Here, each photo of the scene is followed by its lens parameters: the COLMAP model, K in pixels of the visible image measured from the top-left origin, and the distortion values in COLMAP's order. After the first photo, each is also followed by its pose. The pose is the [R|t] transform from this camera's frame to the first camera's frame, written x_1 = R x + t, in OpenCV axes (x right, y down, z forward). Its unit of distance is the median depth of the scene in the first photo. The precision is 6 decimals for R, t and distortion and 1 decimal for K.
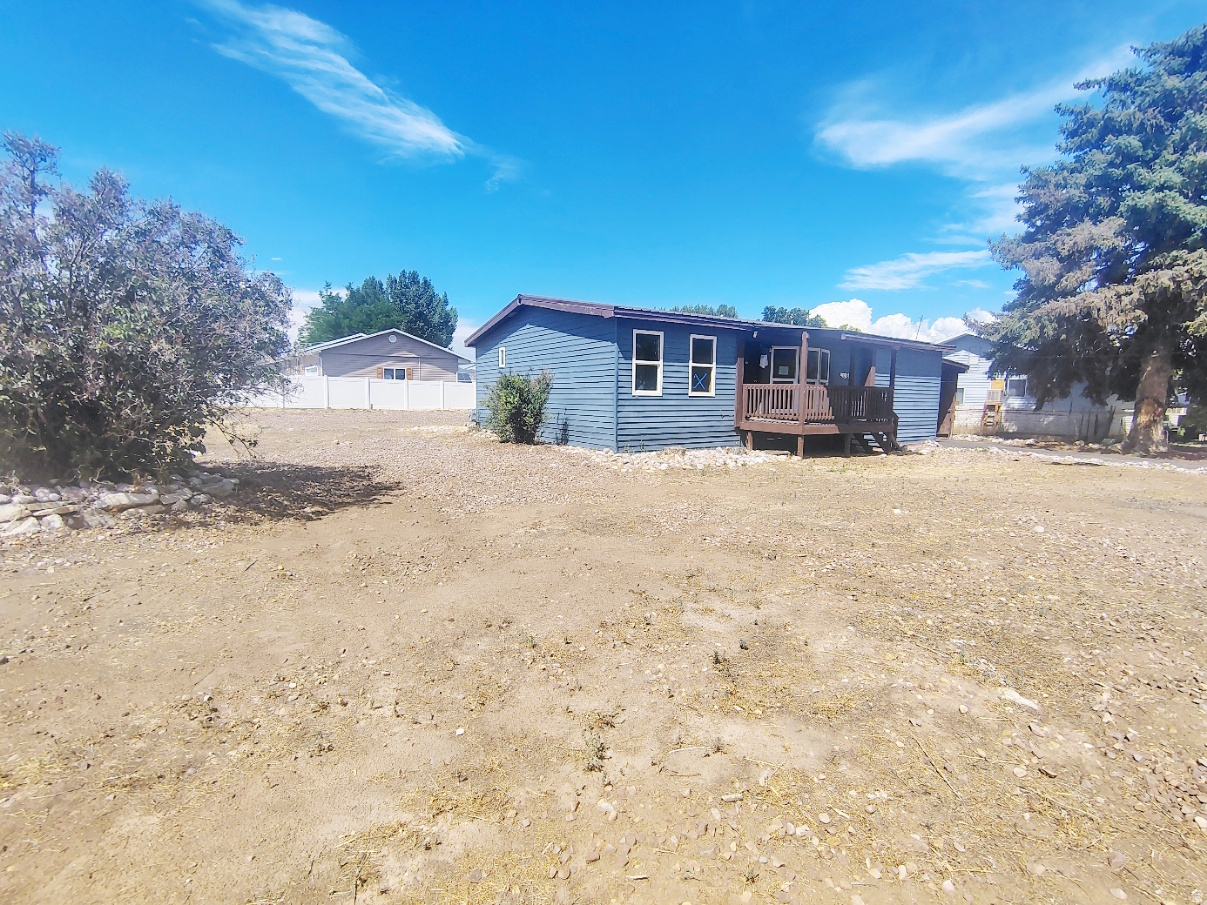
lens RADIAL K [[565.5, 0, 603.5], [0, 565.5, 452.5], [0, 0, 1]] dist [-0.002537, 0.004511]
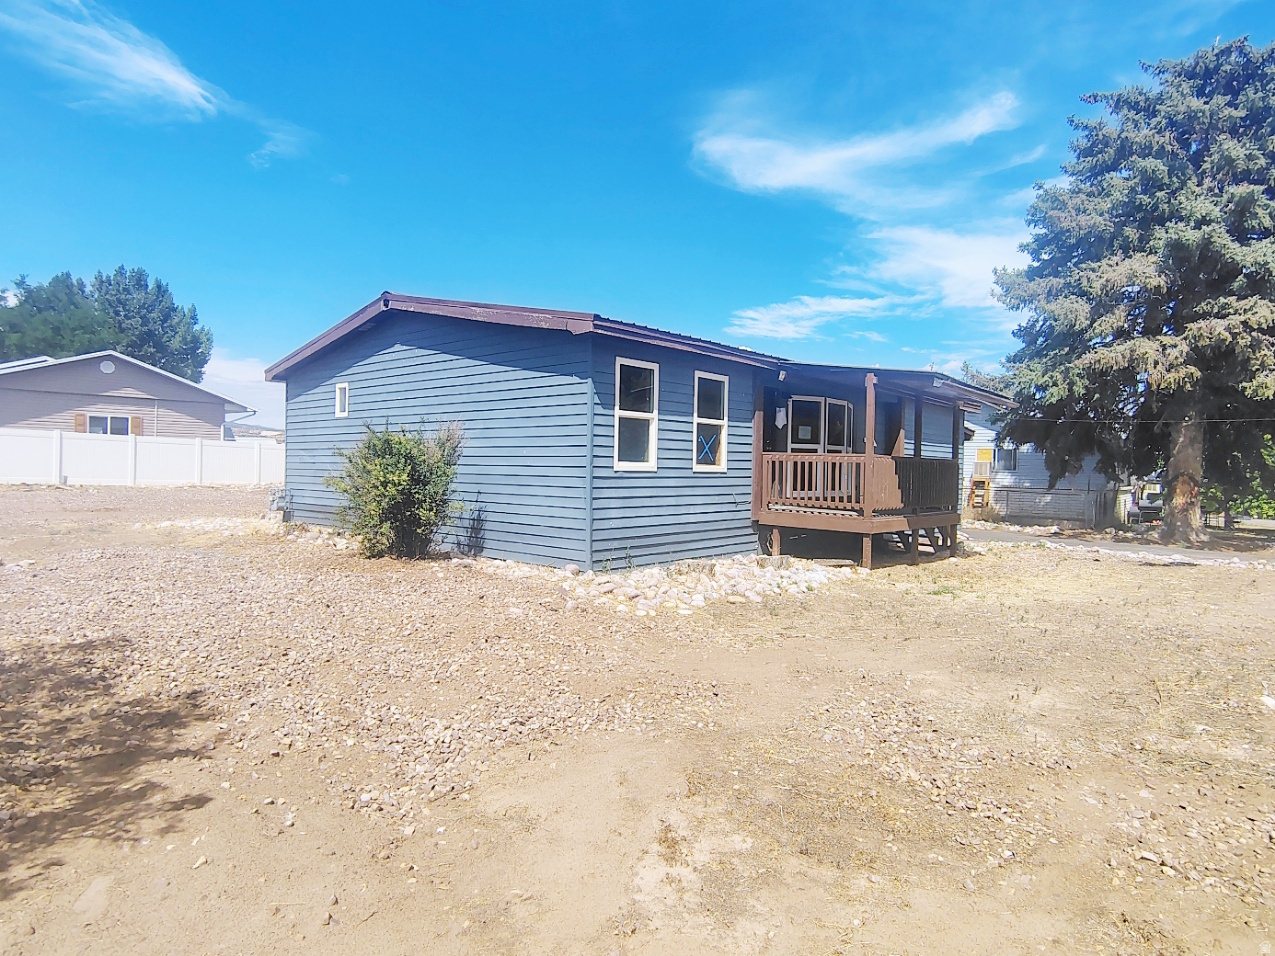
lens RADIAL K [[769.7, 0, 637.5], [0, 769.7, 478.0], [0, 0, 1]] dist [-0.019977, 0.018390]
pose [[0.962626, 0.002952, 0.270819, -0.112996], [0.019114, 0.996707, -0.078806, -0.025632], [-0.270159, 0.081037, 0.959399, 0.200792]]
